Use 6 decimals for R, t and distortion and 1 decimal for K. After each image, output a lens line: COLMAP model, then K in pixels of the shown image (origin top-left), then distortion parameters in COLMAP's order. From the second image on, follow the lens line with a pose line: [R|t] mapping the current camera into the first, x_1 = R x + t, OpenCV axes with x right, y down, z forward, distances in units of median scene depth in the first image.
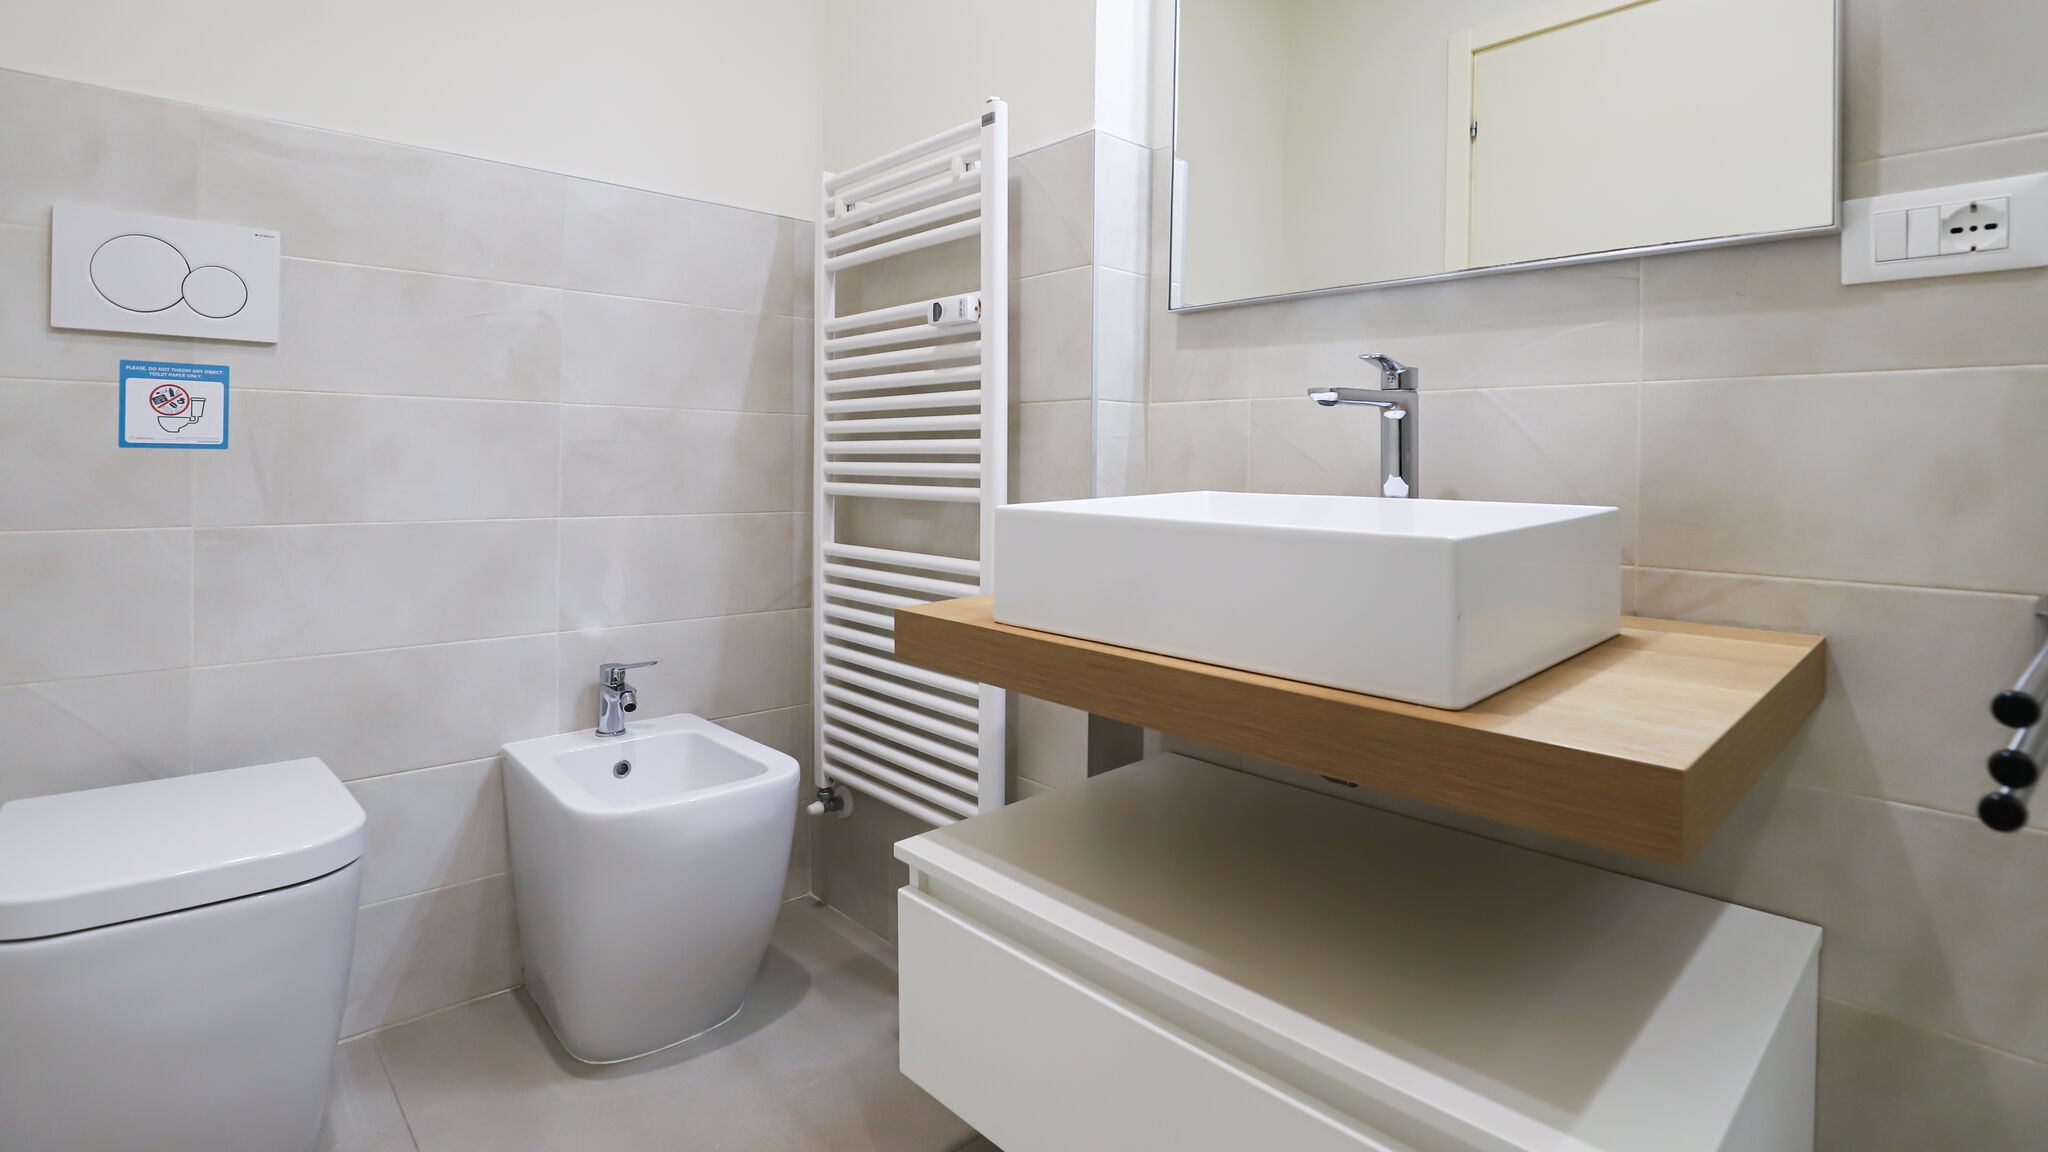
lens RADIAL K [[948.8, 0, 990.8], [0, 948.8, 461.5], [0, 0, 1]] dist [-0.025572, 0.005587]
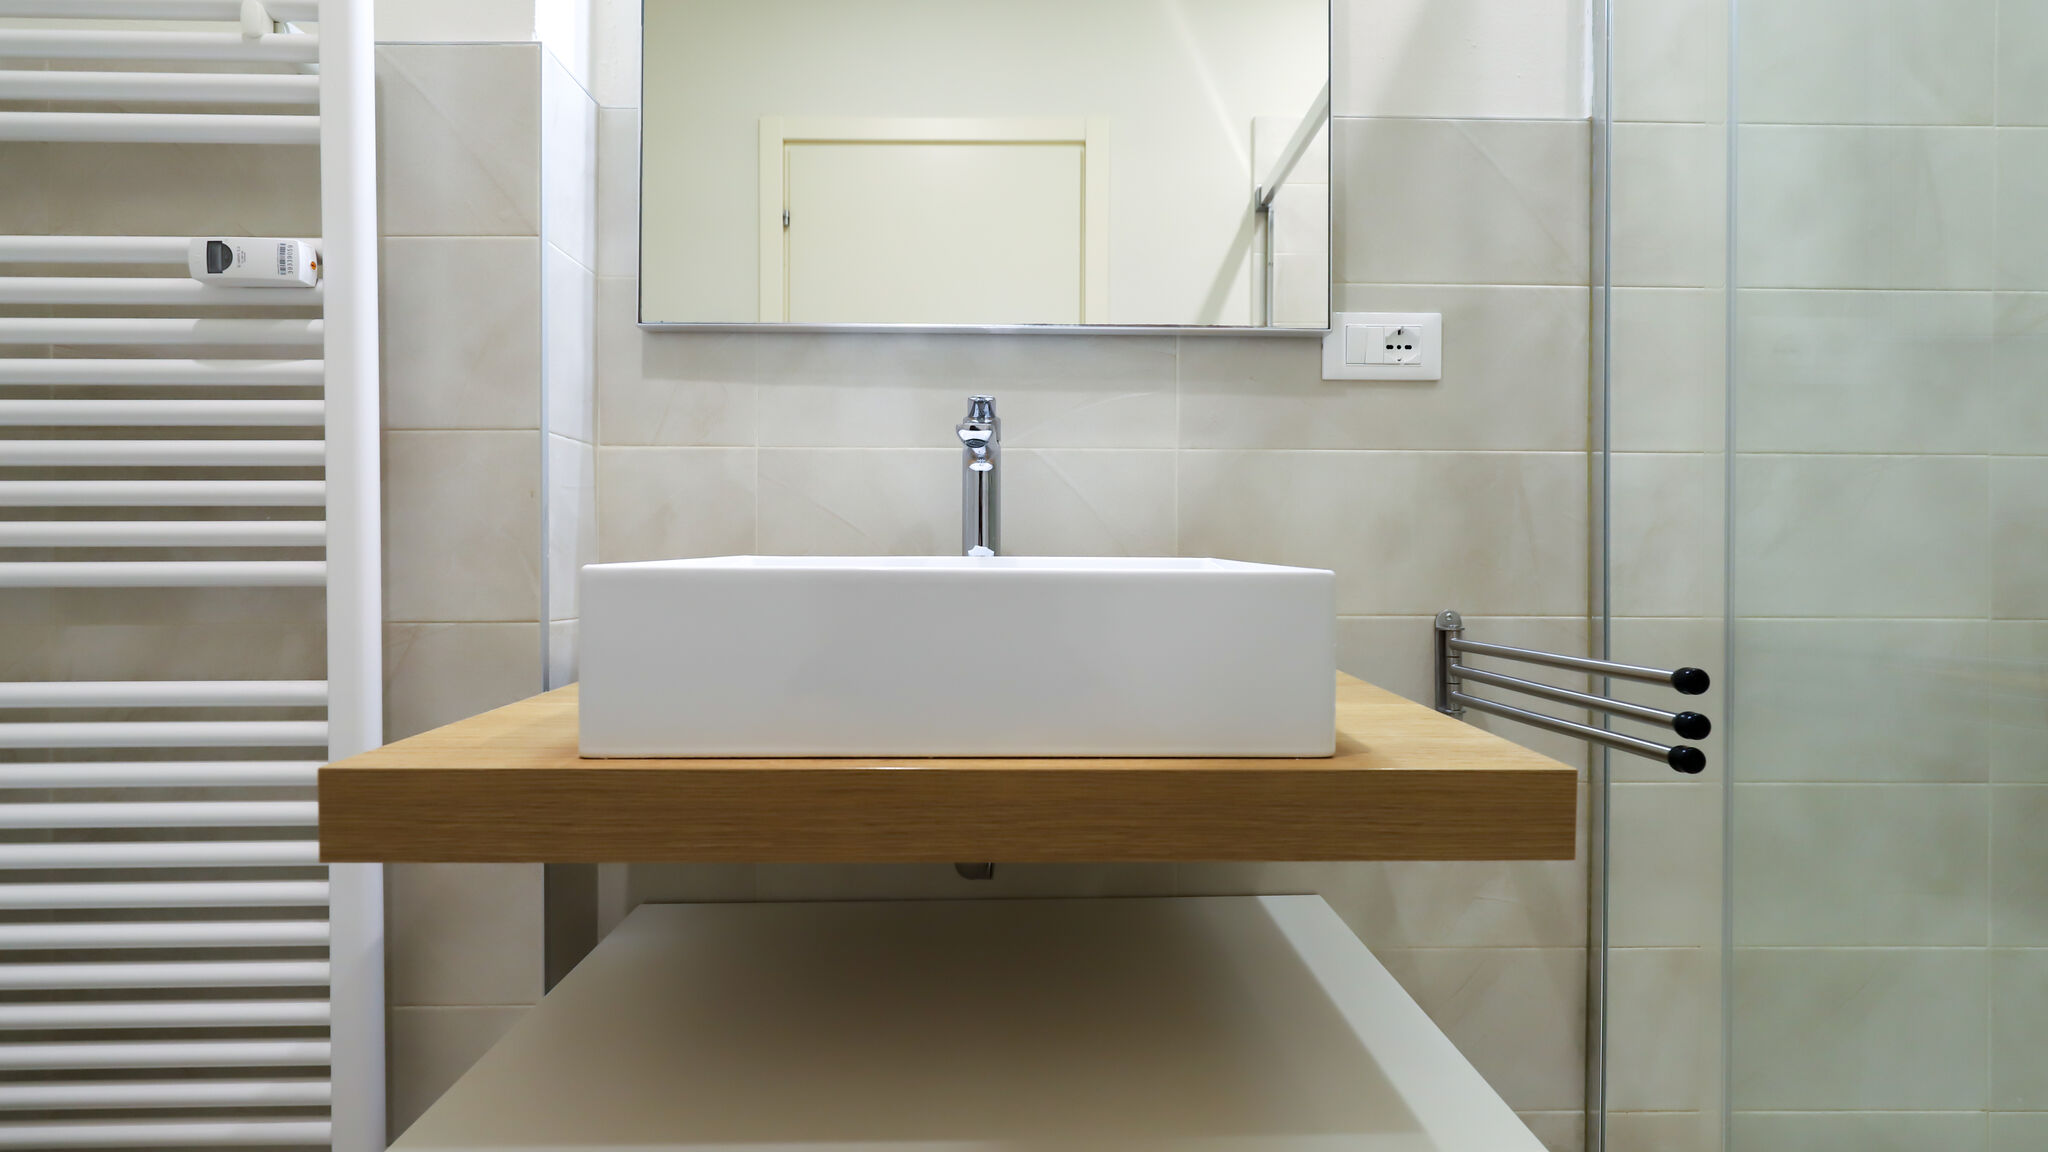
lens RADIAL K [[948.8, 0, 1036.7], [0, 948.8, 579.6], [0, 0, 1]] dist [-0.025572, 0.005587]
pose [[0.653139, -0.018057, 0.757023, -0.171003], [0.003558, 0.999778, 0.020777, 0.028980], [-0.757230, -0.010877, 0.653058, 0.259554]]
